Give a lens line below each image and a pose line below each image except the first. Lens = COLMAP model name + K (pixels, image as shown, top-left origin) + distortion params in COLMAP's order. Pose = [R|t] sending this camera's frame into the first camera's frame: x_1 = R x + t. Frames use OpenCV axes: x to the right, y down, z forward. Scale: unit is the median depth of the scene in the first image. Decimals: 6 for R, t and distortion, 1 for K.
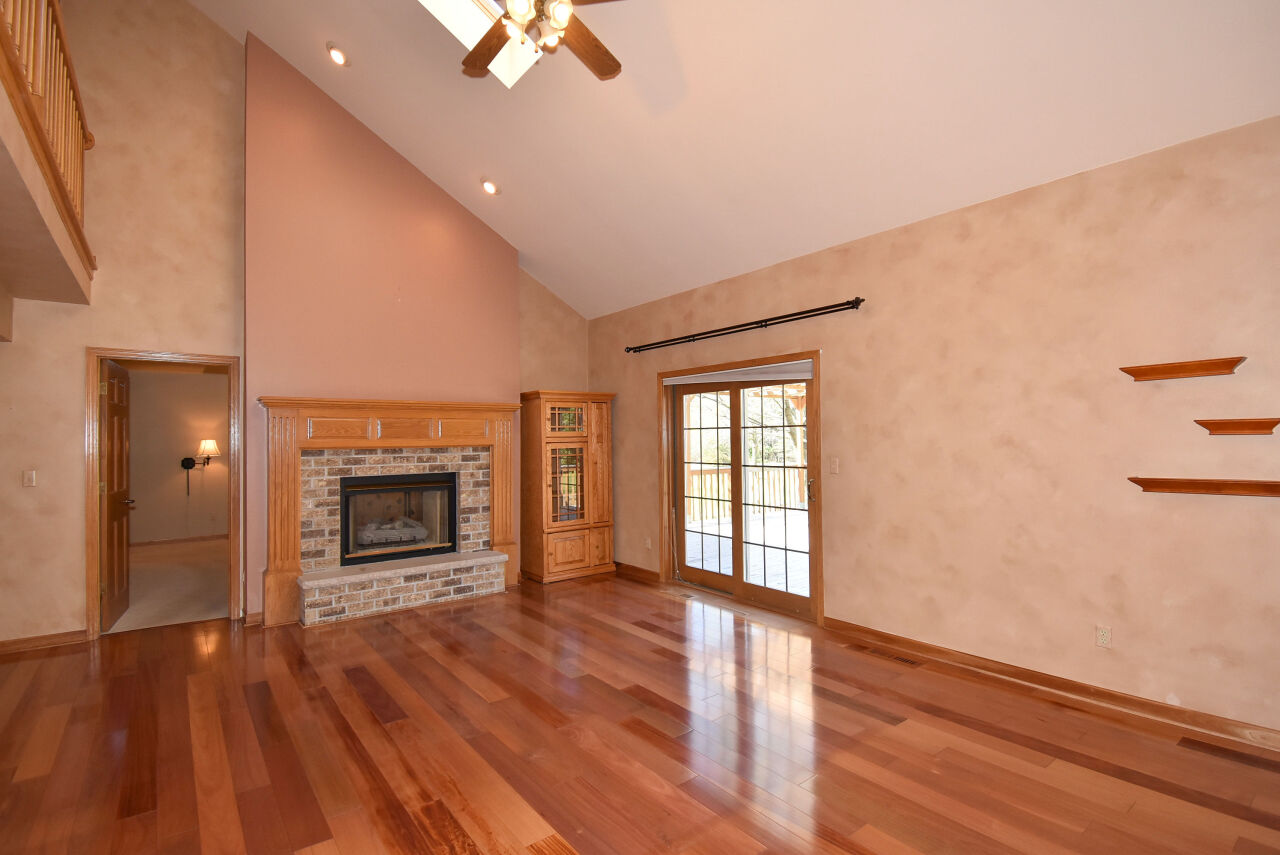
lens RADIAL K [[596.7, 0, 670.5], [0, 596.7, 428.2], [0, 0, 1]] dist [0.000384, -0.006752]
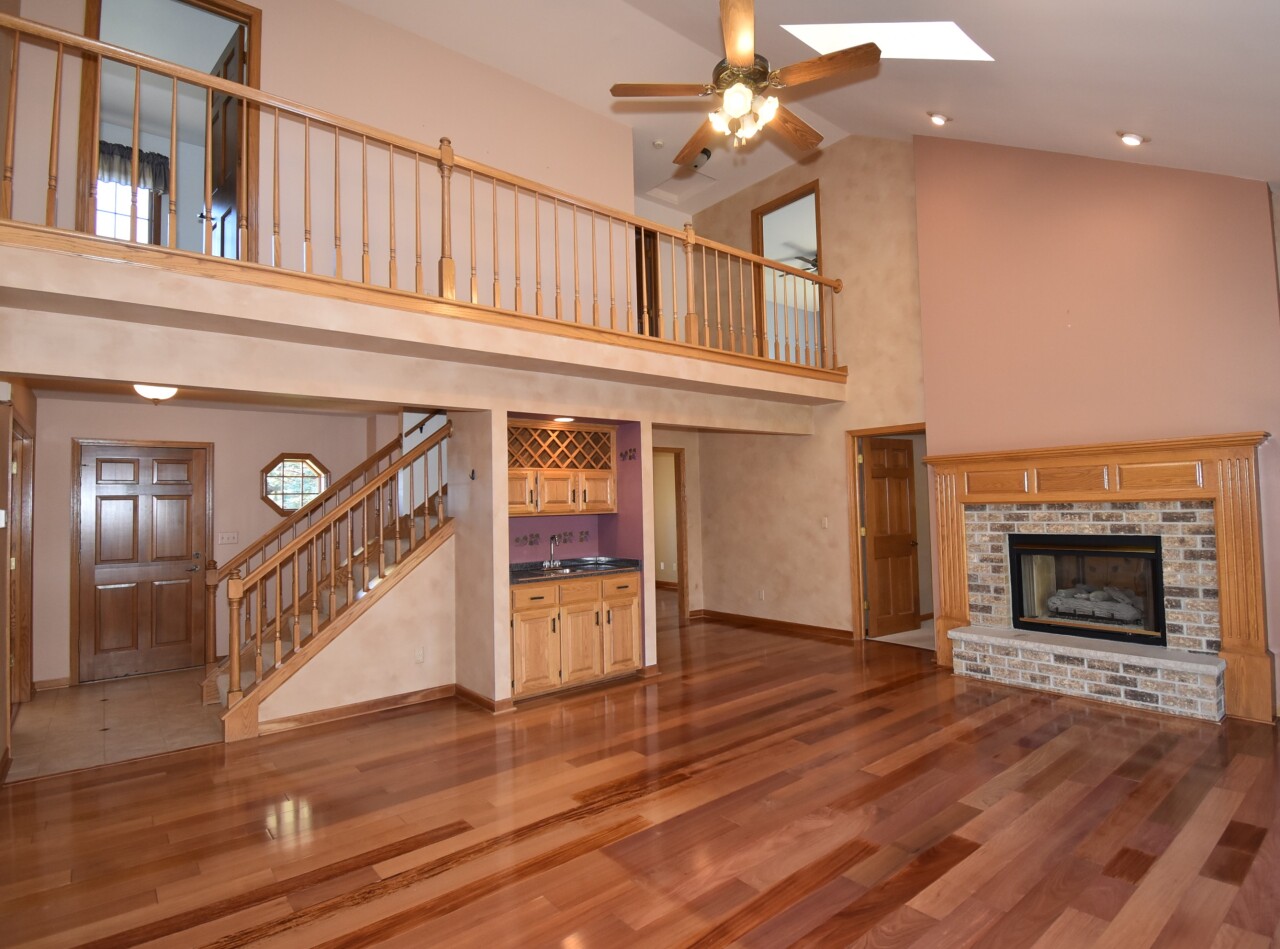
lens RADIAL K [[676.0, 0, 640.0], [0, 676.0, 474.5], [0, 0, 1]] dist [0.001227, -0.000545]
pose [[0.002205, -0.032296, -0.999476, 0.517589], [0.044535, 0.998490, -0.032166, -0.002710], [0.999005, -0.044441, 0.003640, 0.412748]]
